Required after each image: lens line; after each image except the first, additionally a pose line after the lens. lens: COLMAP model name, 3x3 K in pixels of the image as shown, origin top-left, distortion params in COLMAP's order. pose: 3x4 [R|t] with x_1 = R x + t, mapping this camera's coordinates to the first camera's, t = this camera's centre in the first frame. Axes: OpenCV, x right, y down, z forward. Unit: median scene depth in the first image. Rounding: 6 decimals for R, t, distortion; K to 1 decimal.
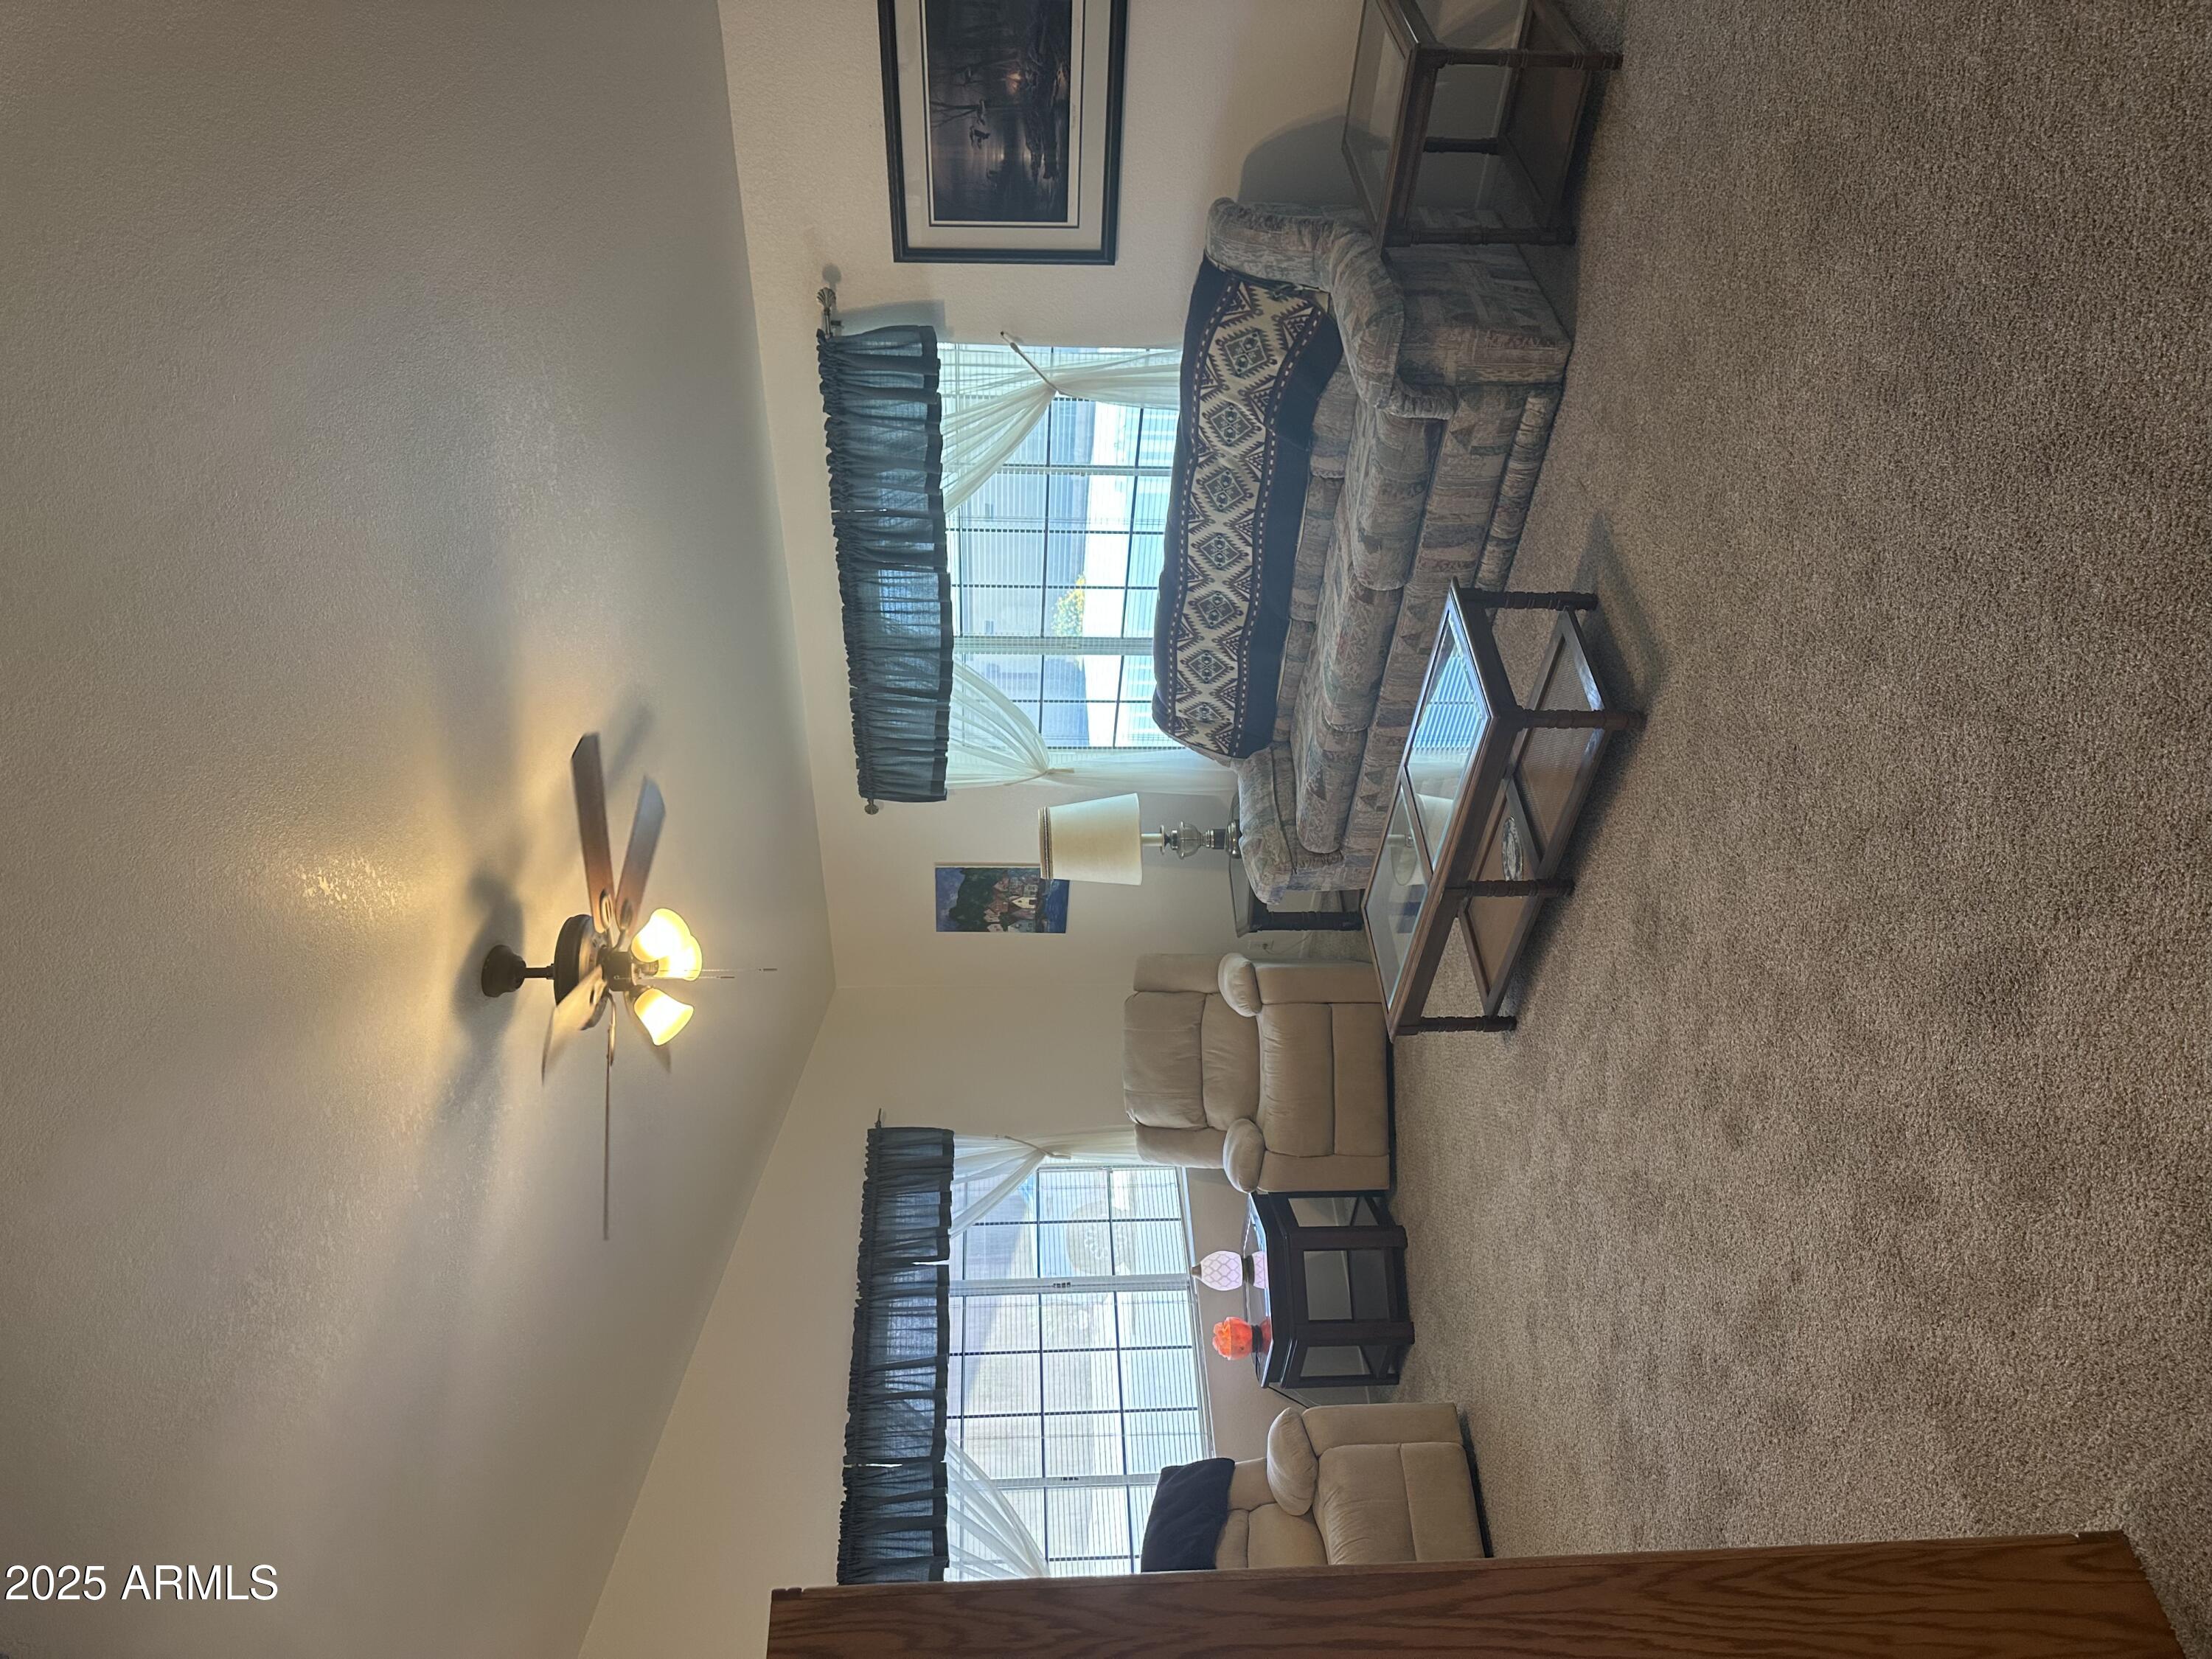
lens RADIAL K [[1542.1, 0, 1131.4], [0, 1542.1, 844.0], [0, 0, 1]] dist [0.123855, -0.186118]
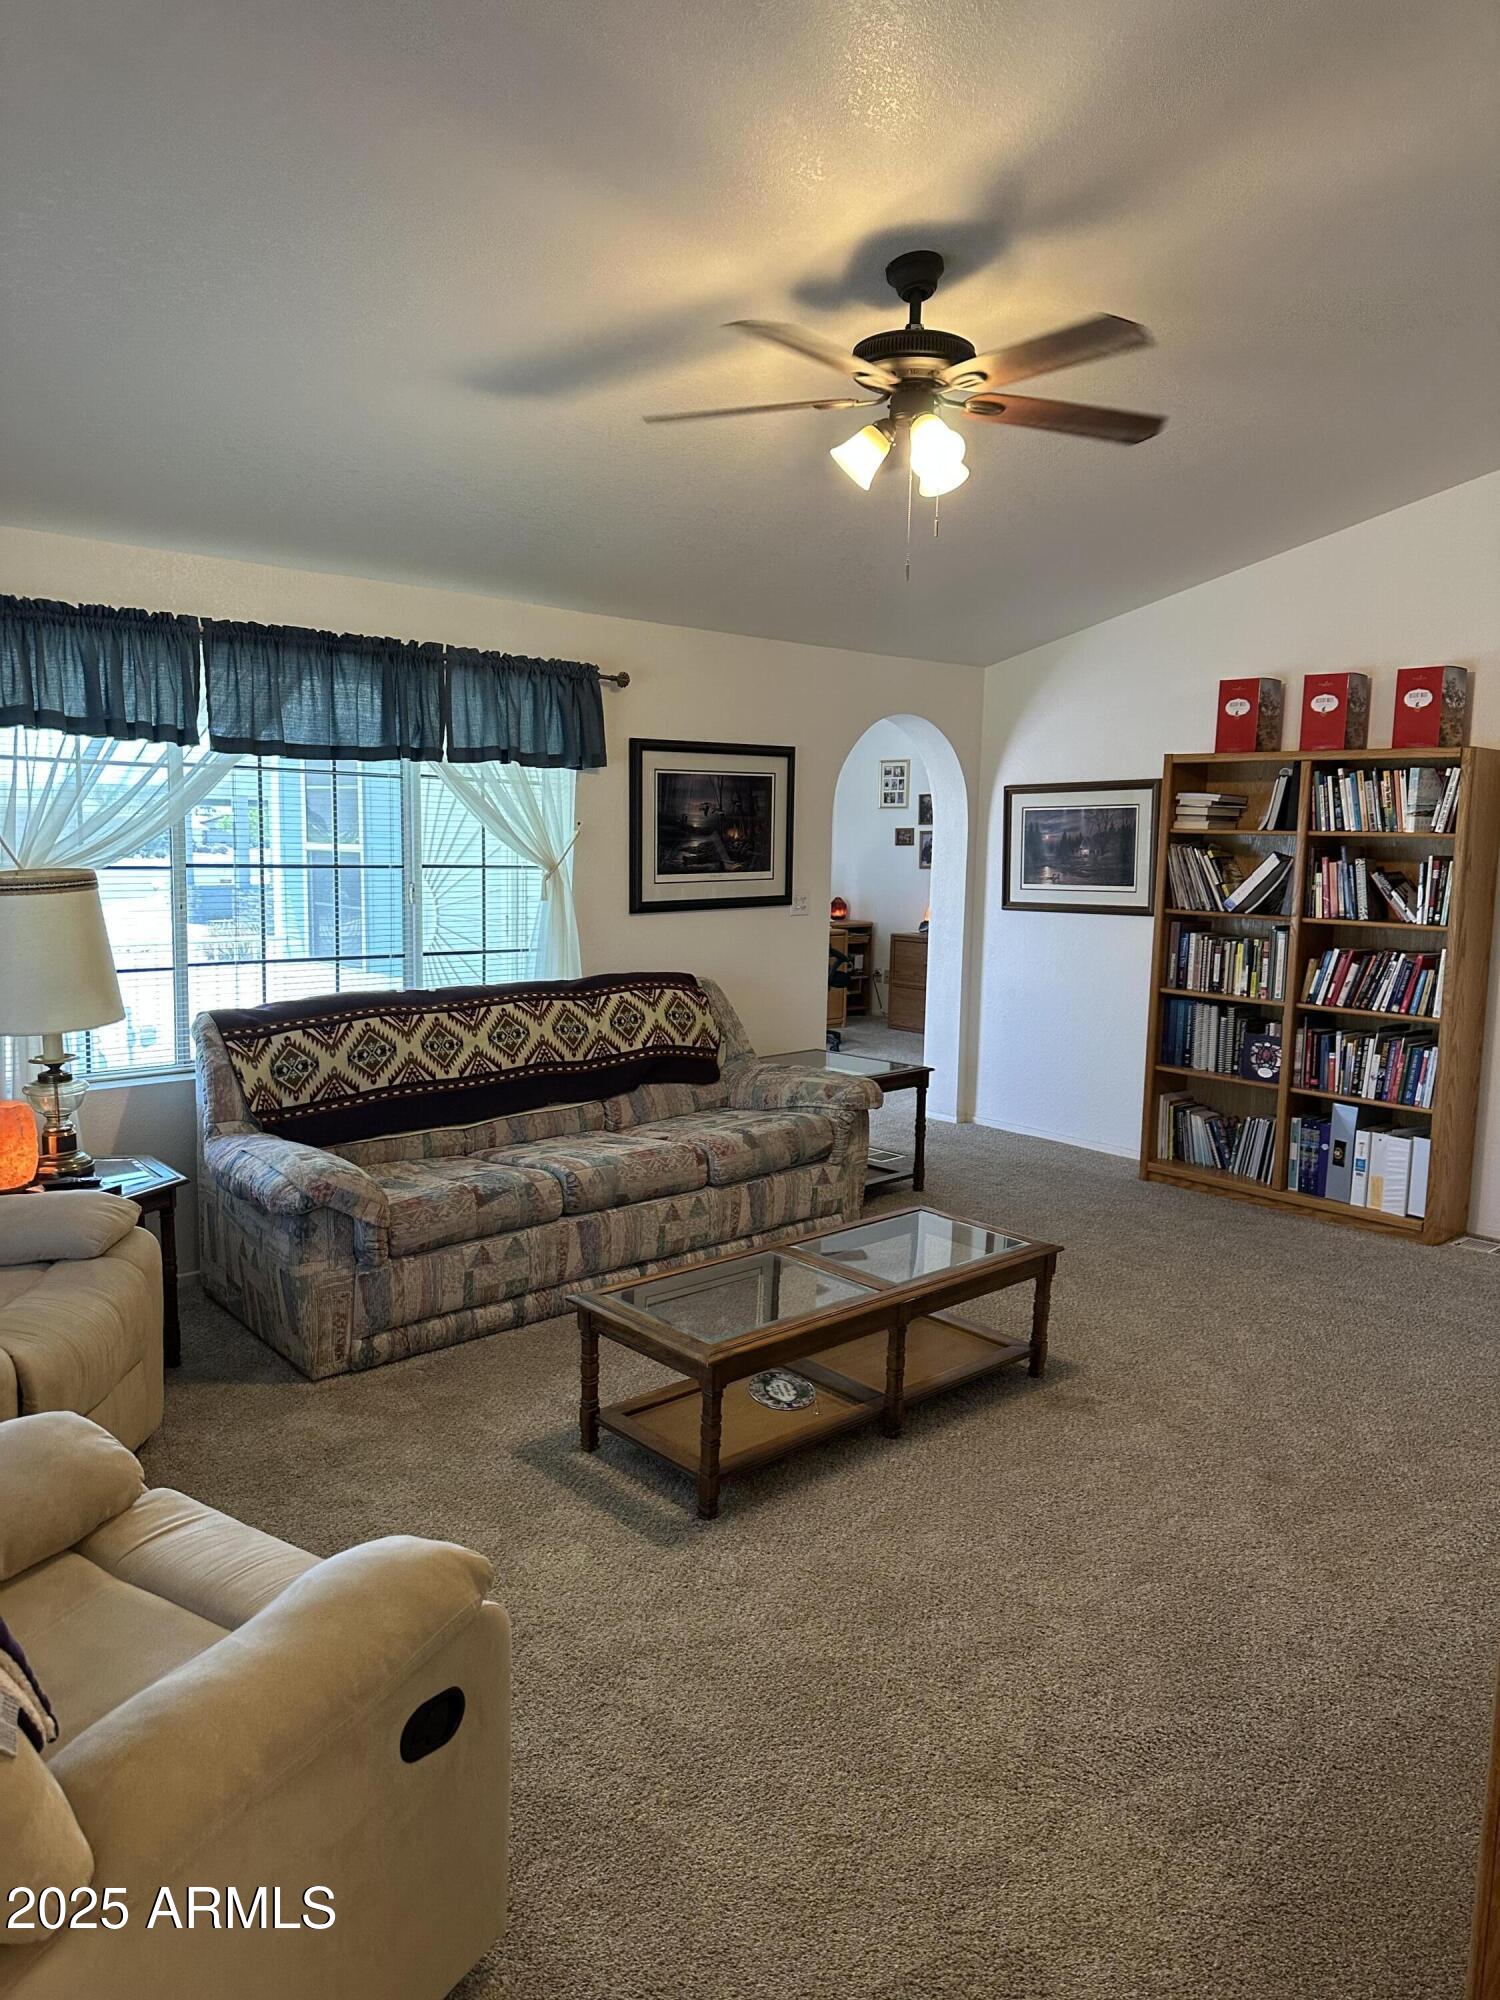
lens RADIAL K [[1396.6, 0, 760.9], [0, 1396.6, 997.2], [0, 0, 1]] dist [0.165166, -0.271561]
pose [[0.082264, 0.990150, 0.113294, -0.063790], [-0.005666, 0.114142, -0.993448, 0.762885], [-0.996594, 0.081083, 0.015000, 0.885072]]
